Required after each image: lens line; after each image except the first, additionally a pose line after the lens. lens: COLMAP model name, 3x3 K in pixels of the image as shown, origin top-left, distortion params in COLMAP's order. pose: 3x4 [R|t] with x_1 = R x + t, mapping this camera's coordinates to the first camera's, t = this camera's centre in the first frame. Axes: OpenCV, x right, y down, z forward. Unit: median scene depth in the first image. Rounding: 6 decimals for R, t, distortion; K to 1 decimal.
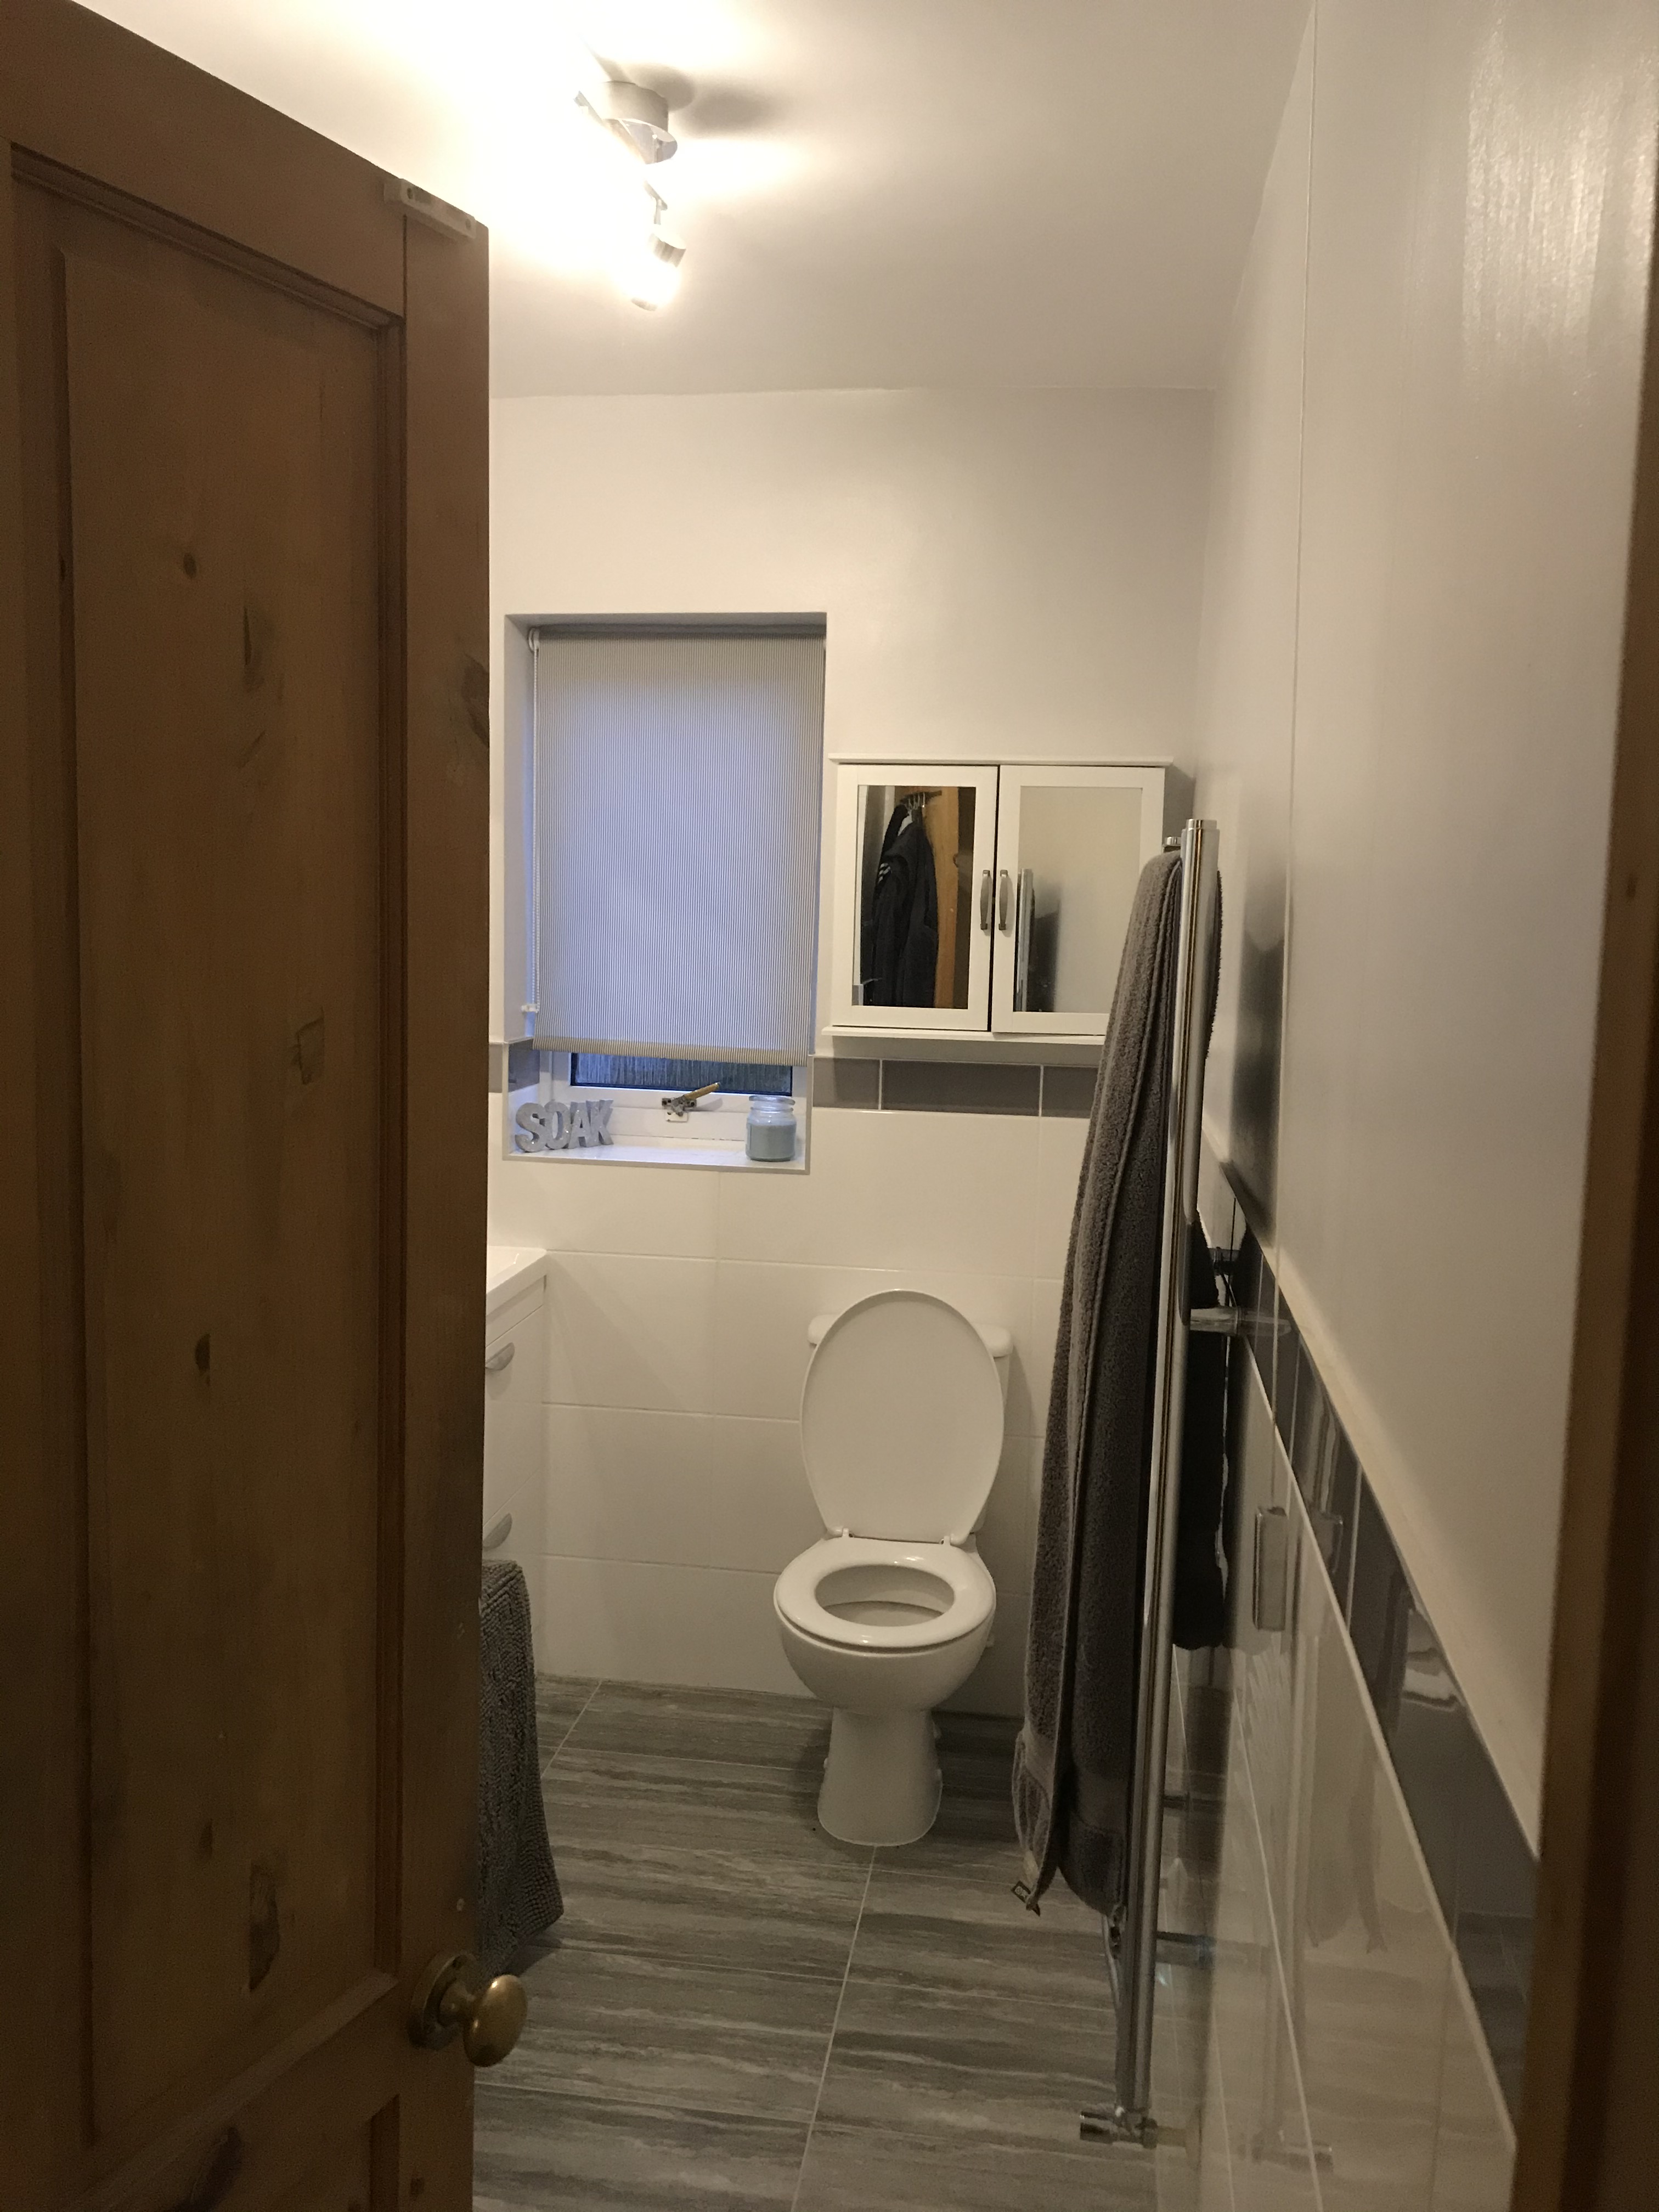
lens RADIAL K [[1828.7, 0, 831.8], [0, 1828.7, 1104.2], [0, 0, 1]] dist [0.019295, -0.023047]
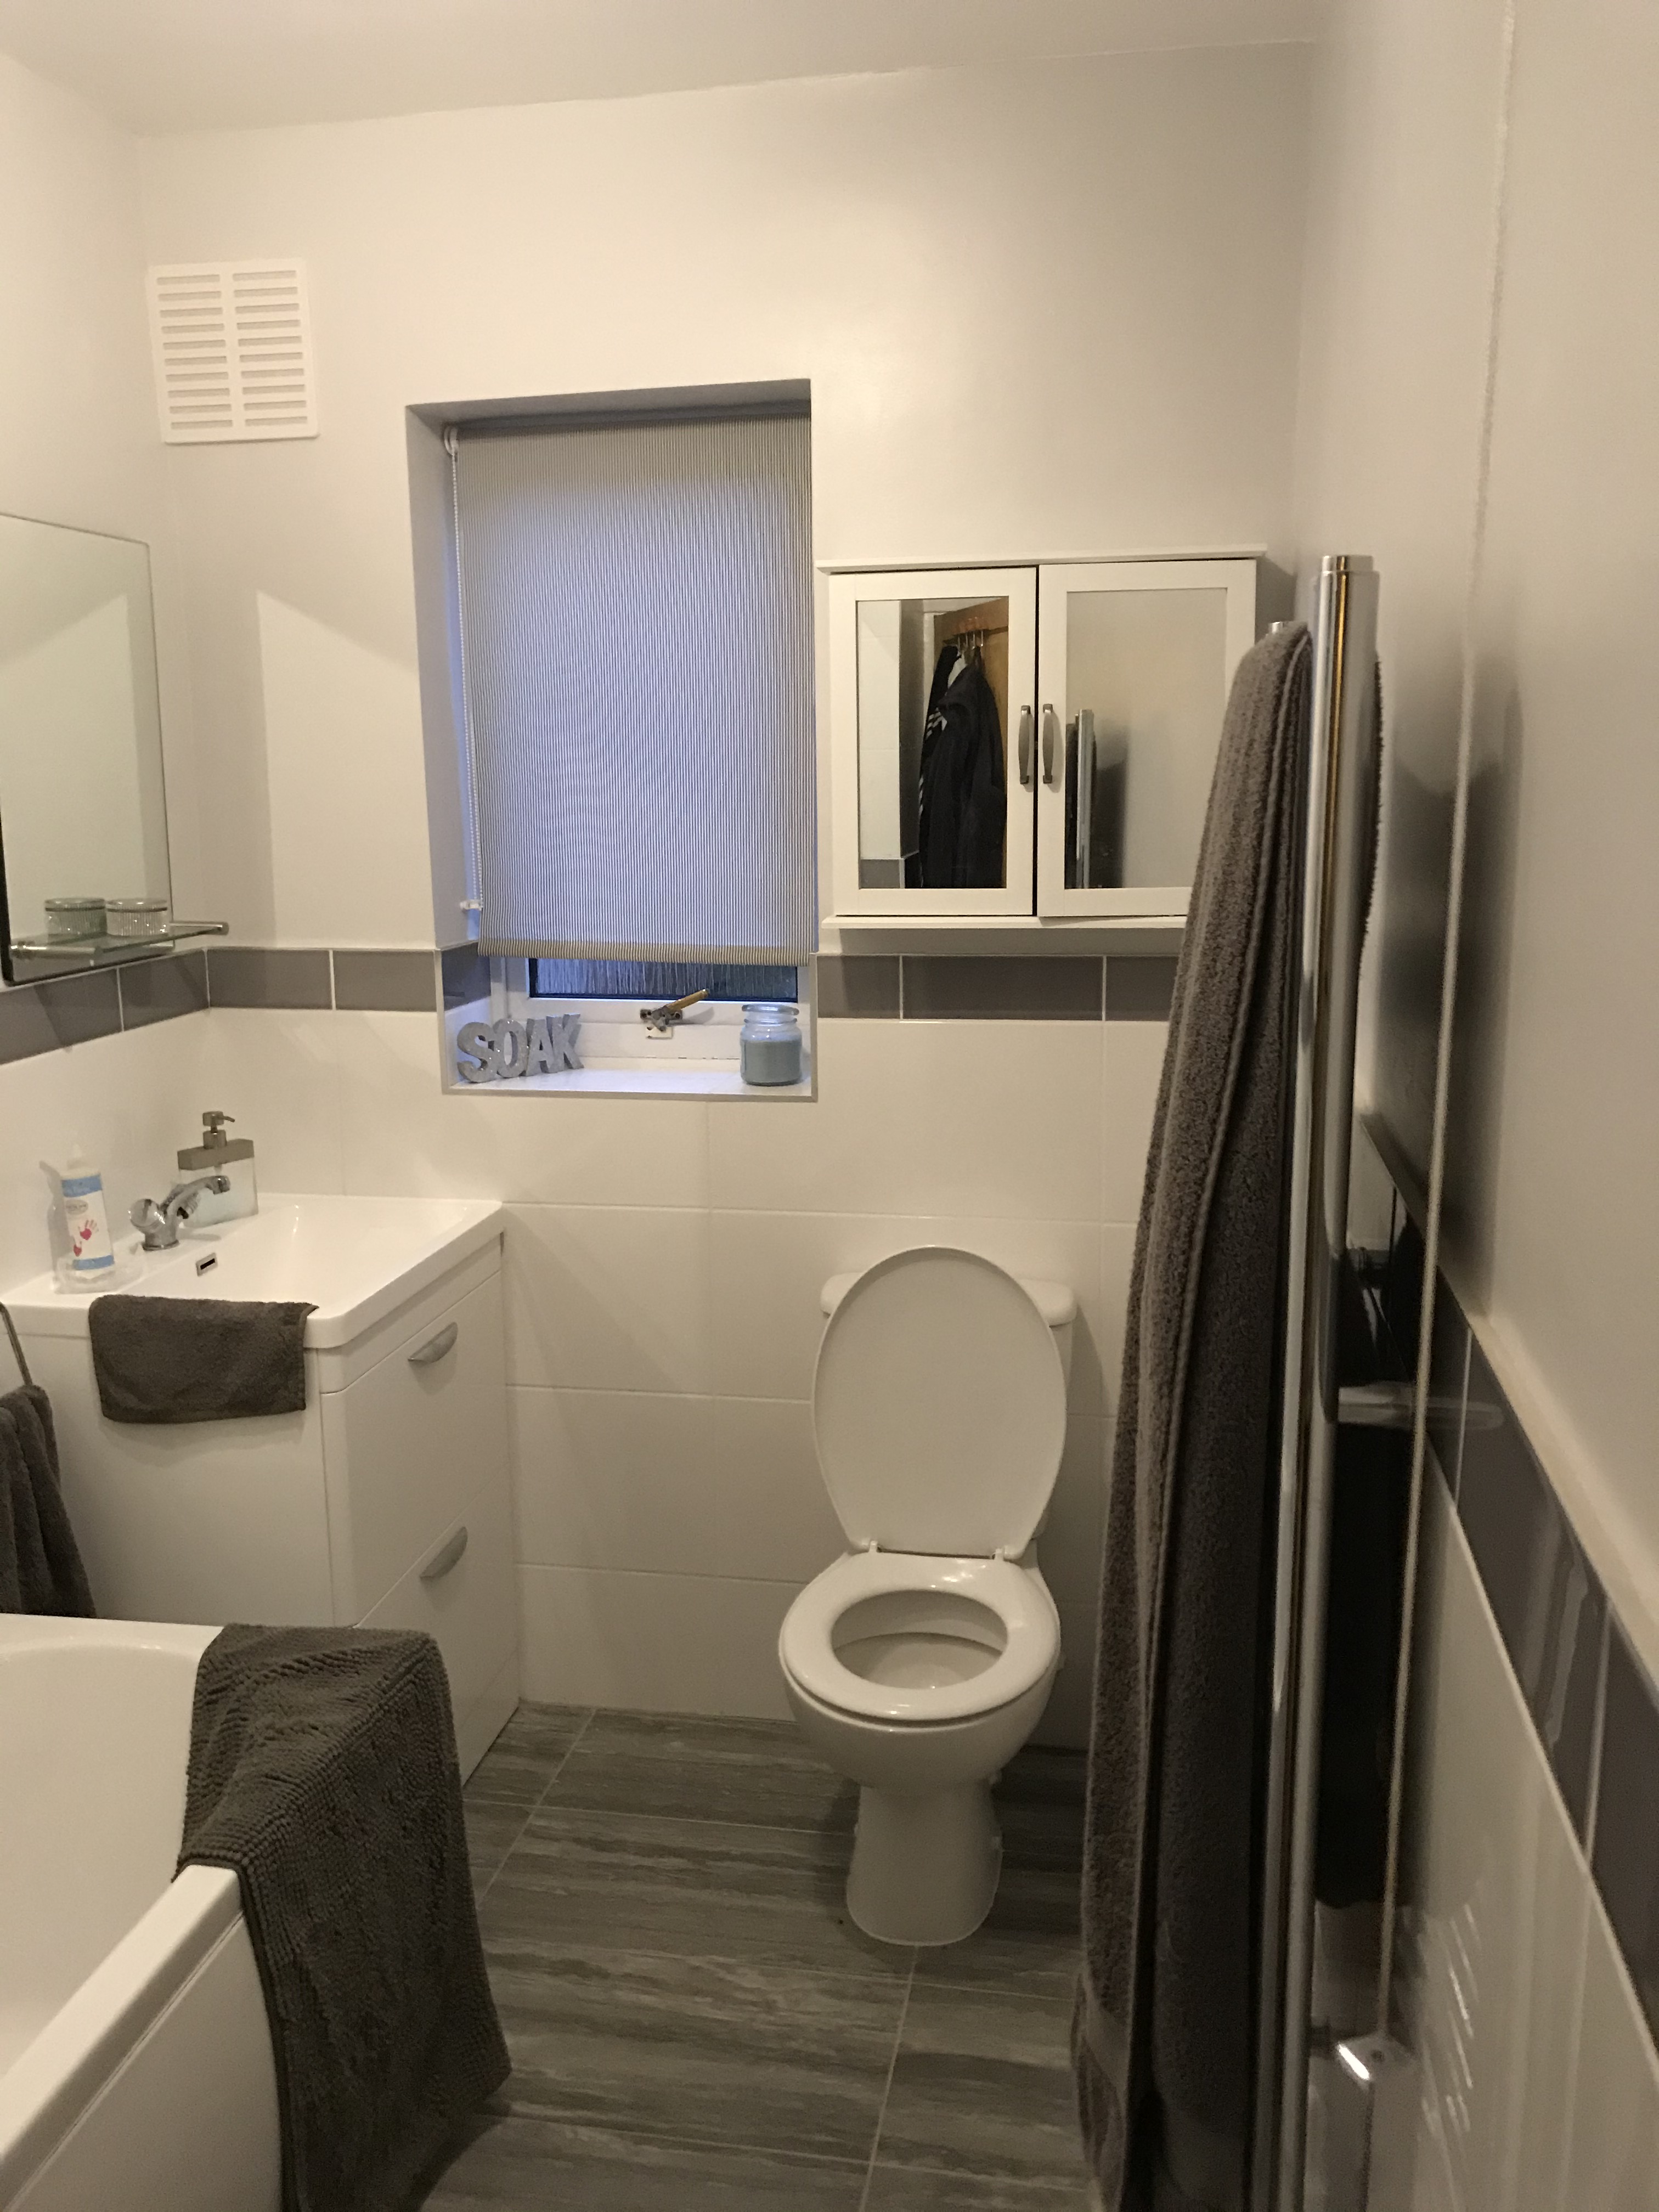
lens RADIAL K [[1828.7, 0, 826.6], [0, 1828.7, 1111.8], [0, 0, 1]] dist [0.019295, -0.023047]
pose [[0.998295, -0.032277, -0.048637, 0.033092], [0.035777, 0.996697, 0.072900, -0.016506], [0.046124, -0.074516, 0.996153, 0.214678]]
